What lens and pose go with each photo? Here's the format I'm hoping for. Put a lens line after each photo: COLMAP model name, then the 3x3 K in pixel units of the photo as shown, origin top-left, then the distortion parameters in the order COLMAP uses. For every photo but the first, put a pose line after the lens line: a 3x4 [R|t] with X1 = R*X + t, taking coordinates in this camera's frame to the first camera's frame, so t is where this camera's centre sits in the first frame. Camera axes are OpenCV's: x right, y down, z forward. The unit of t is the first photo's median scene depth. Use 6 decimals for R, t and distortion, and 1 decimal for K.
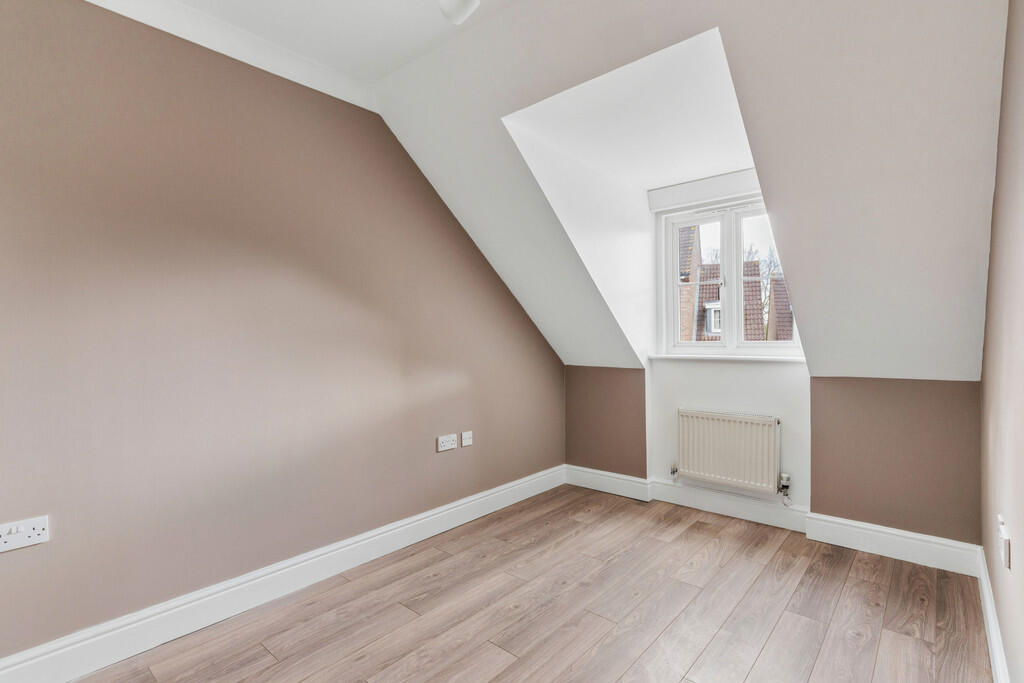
lens RADIAL K [[488.0, 0, 506.1], [0, 488.0, 343.9], [0, 0, 1]] dist [0.002119, -0.000534]
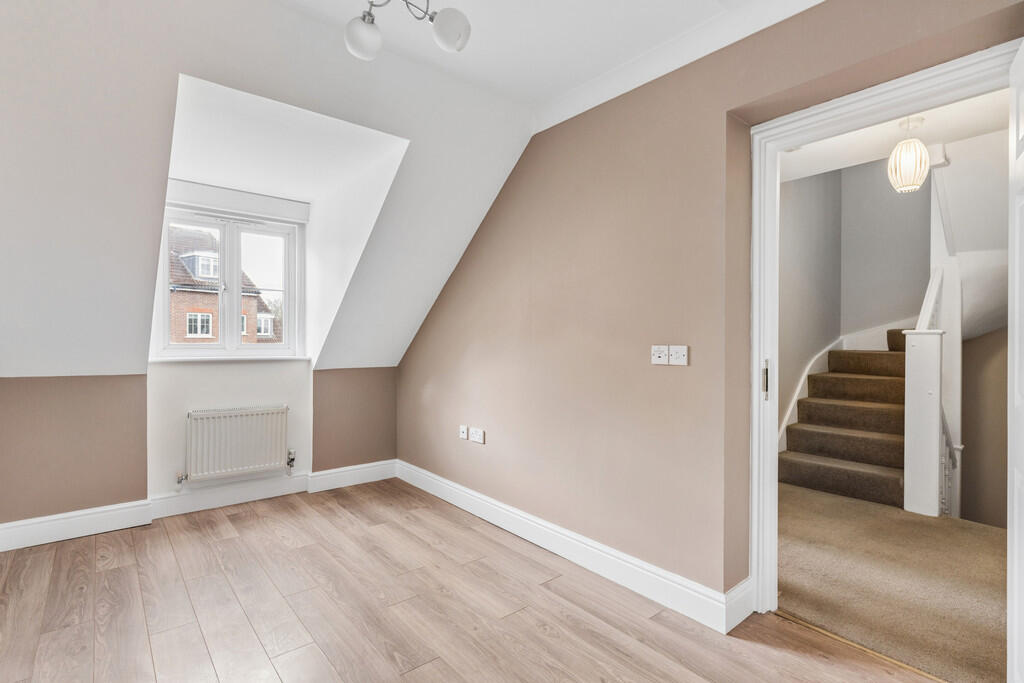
lens RADIAL K [[488.0, 0, 510.3], [0, 488.0, 342.8], [0, 0, 1]] dist [0.002119, -0.000534]
pose [[0.159163, 0.003962, 0.987244, -0.576449], [0.006745, 0.999964, -0.005101, 0.002892], [-0.987229, 0.007470, 0.159130, 0.246207]]
